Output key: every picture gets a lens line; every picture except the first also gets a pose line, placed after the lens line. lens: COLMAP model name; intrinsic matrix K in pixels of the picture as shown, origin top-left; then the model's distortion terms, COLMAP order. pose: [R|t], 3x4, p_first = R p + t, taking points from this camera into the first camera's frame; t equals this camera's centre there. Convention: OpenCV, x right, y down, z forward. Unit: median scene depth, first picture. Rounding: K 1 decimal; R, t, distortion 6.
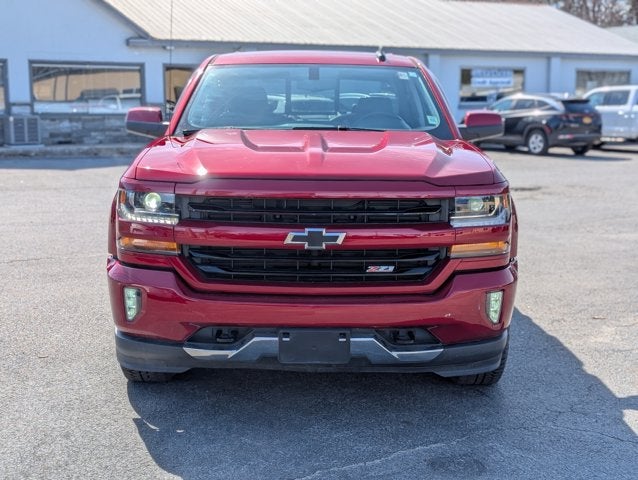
lens RADIAL K [[936.9, 0, 319.0], [0, 936.9, 240.0], [0, 0, 1]] dist [0.191465, -0.577014]
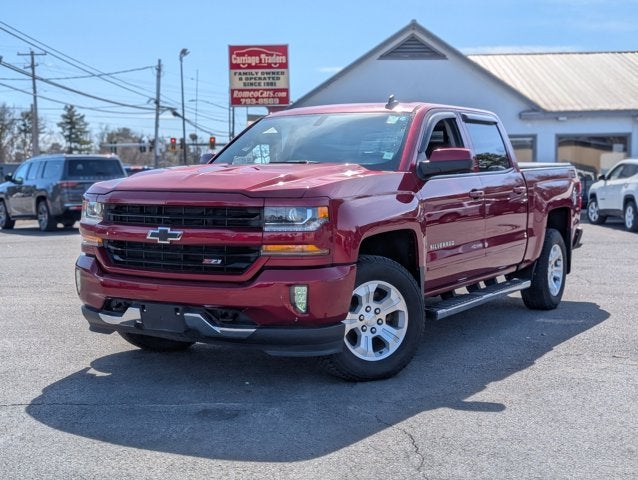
lens RADIAL K [[936.9, 0, 319.0], [0, 936.9, 240.0], [0, 0, 1]] dist [0.191465, -0.577014]
pose [[0.860213, 0.026507, -0.509245, 0.838754], [-0.068850, 0.995541, -0.064481, 0.073907], [0.505265, 0.090529, 0.858203, -0.028366]]
